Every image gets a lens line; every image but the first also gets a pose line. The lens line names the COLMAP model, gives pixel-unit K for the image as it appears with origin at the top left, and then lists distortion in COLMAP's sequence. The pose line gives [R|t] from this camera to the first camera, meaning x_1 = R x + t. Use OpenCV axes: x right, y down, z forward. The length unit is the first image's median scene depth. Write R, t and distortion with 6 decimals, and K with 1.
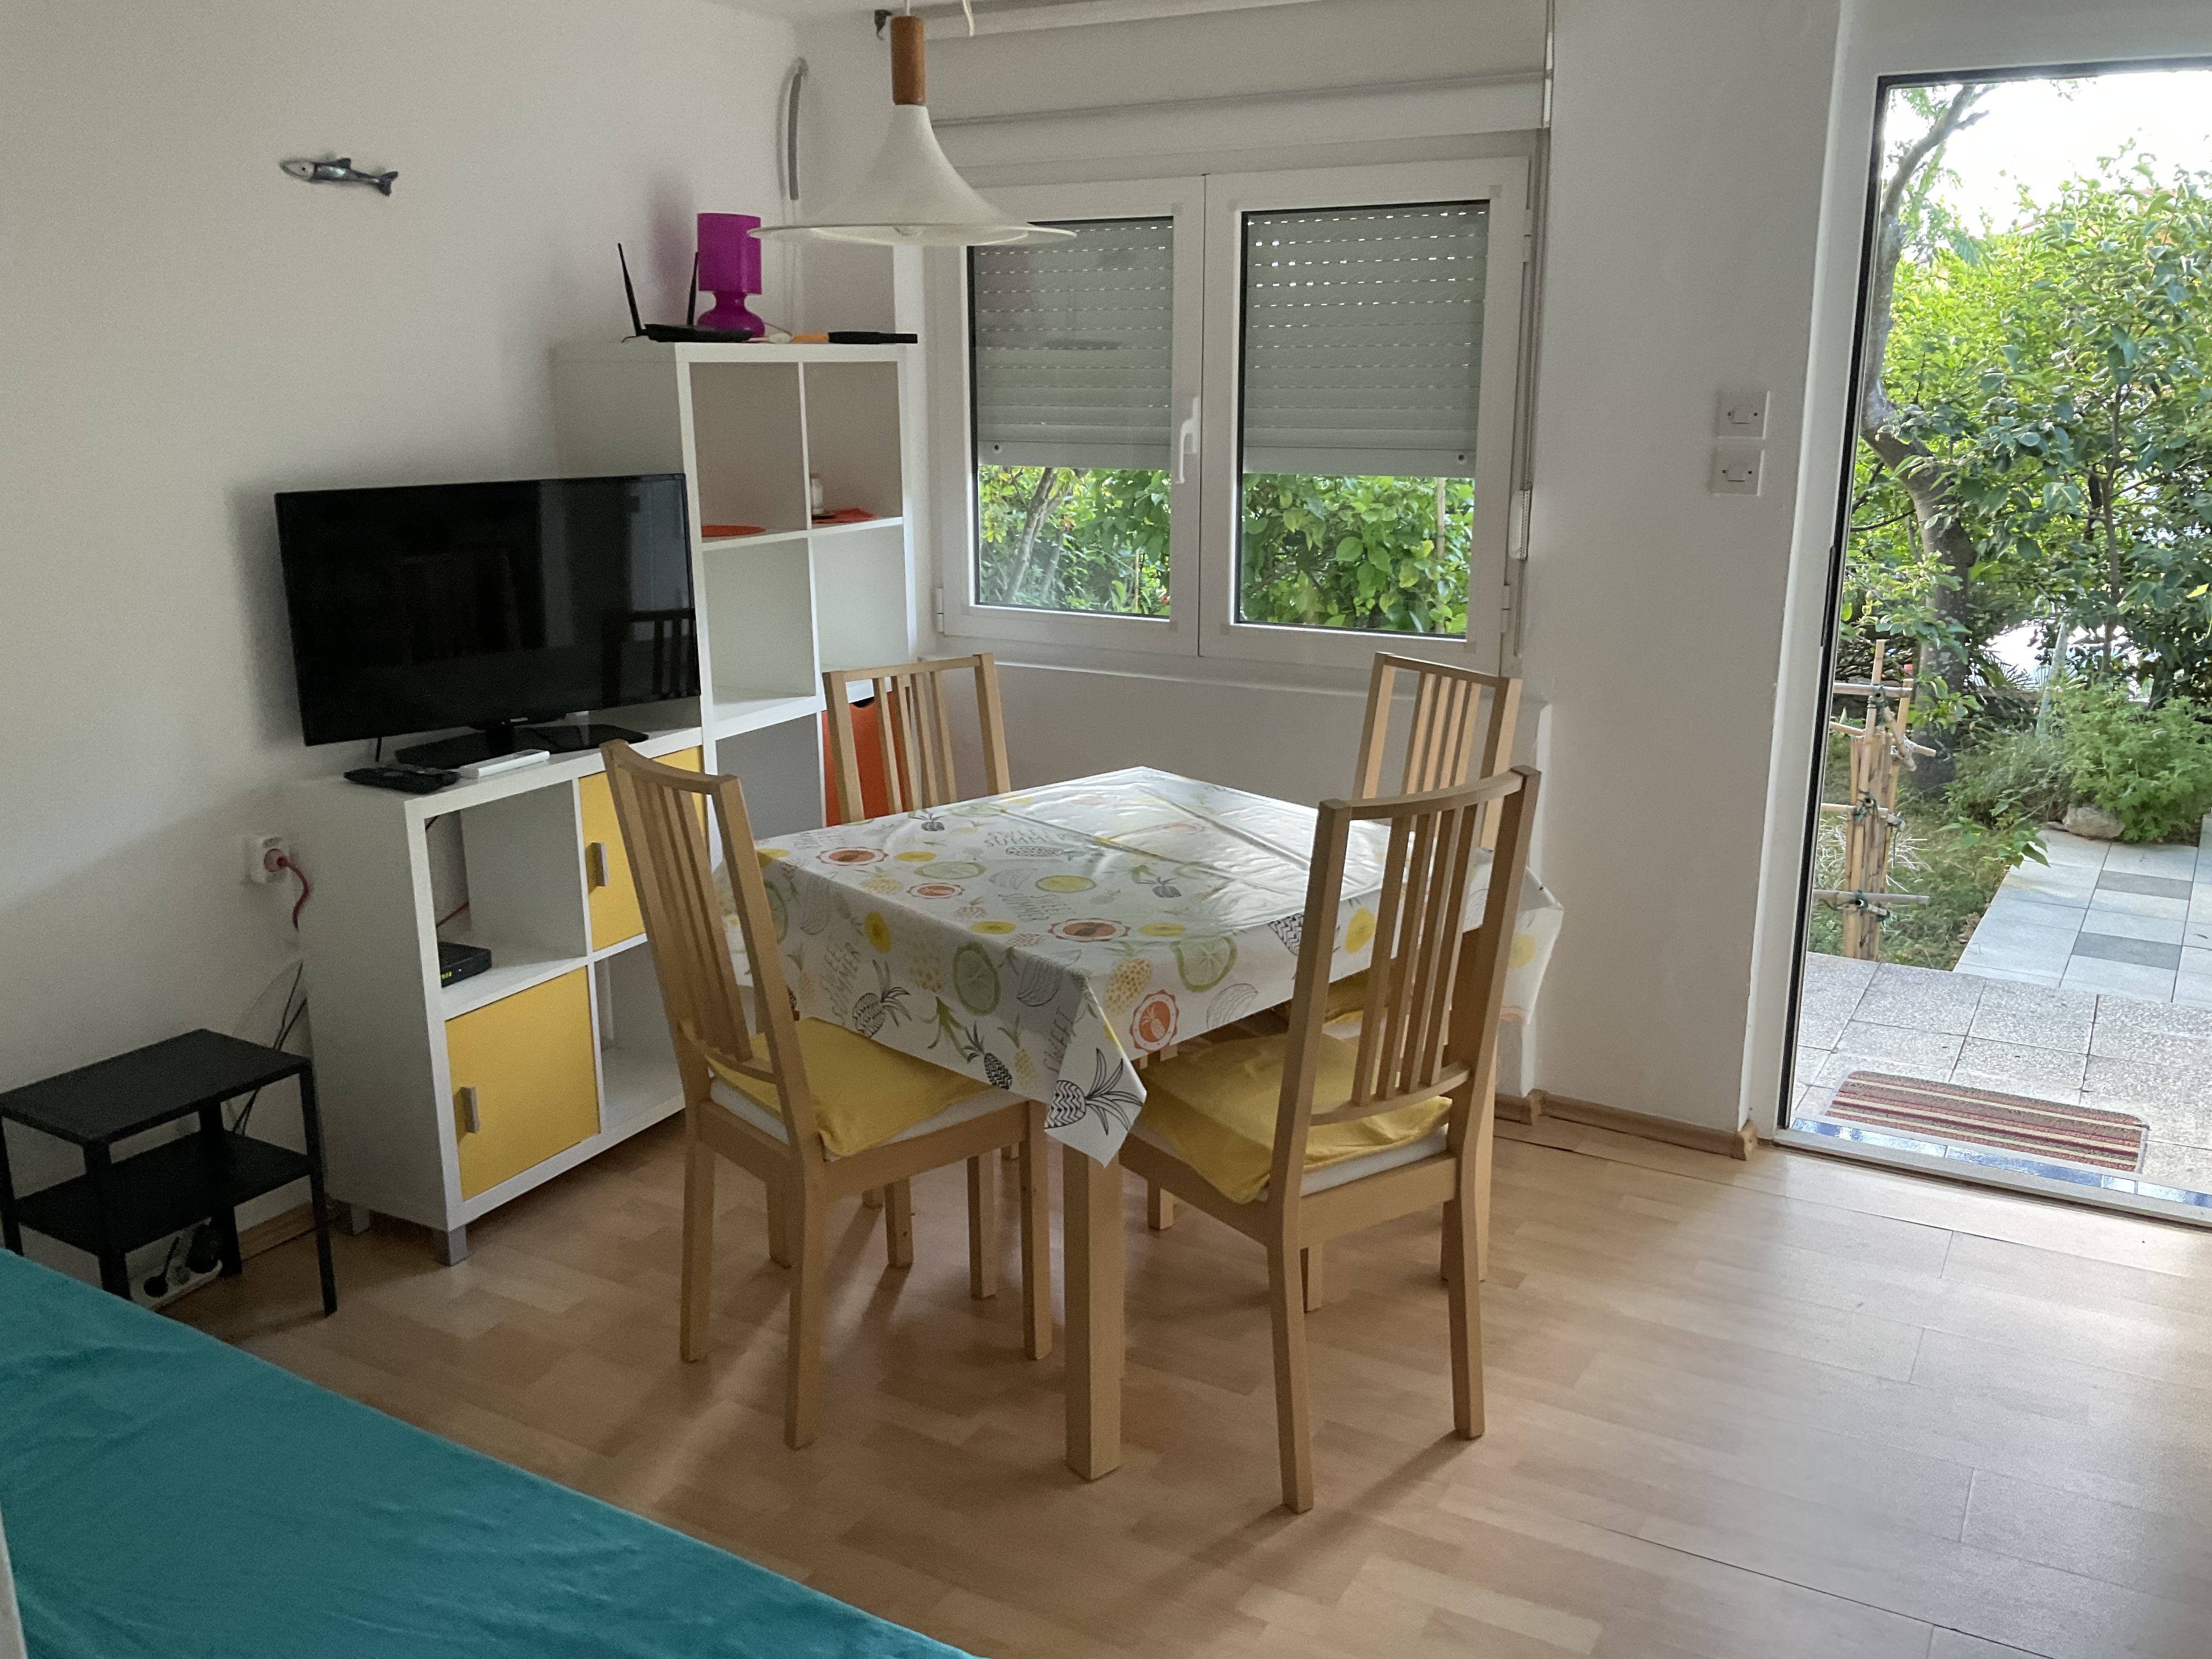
lens RADIAL K [[1829.1, 0, 1099.7], [0, 1829.1, 833.0], [0, 0, 1]] dist [0.114841, -0.228932]
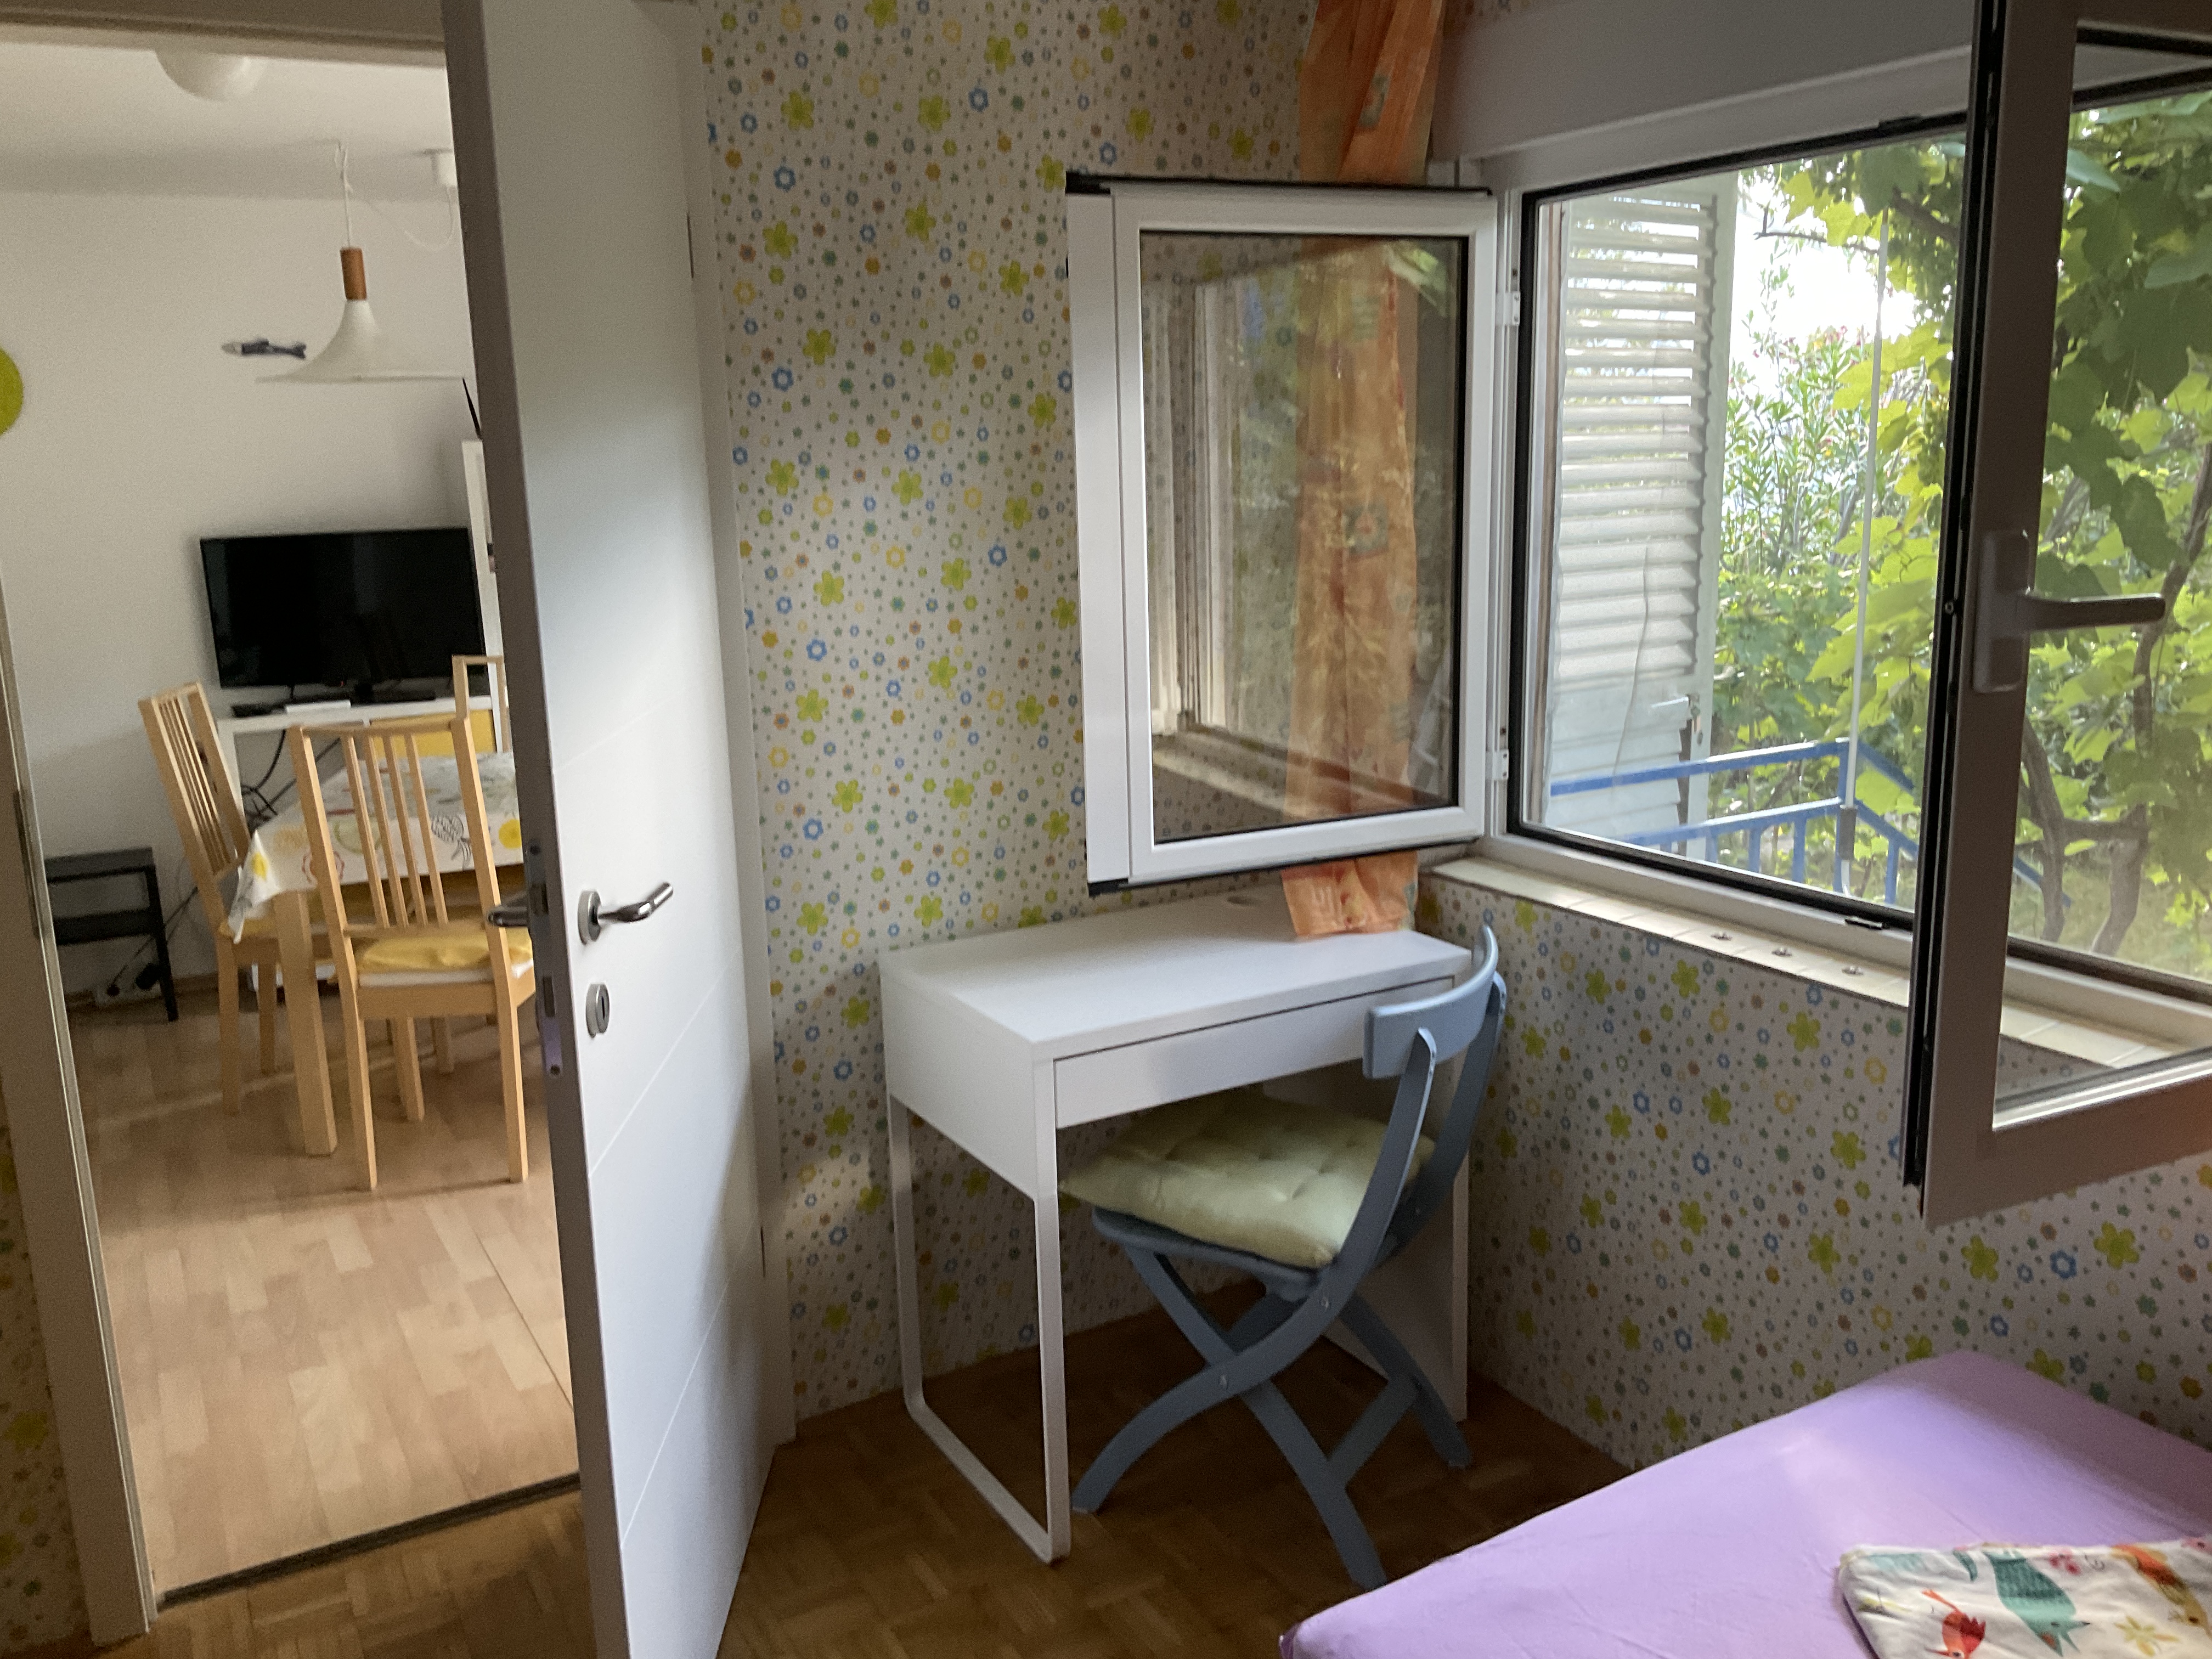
lens RADIAL K [[1829.1, 0, 1099.7], [0, 1829.1, 833.0], [0, 0, 1]] dist [0.114841, -0.228932]
pose [[0.857375, 0.090826, -0.506615, 0.898557], [-0.111272, 0.993738, -0.010154, 0.010186], [0.502520, 0.065078, 0.862113, -0.030960]]
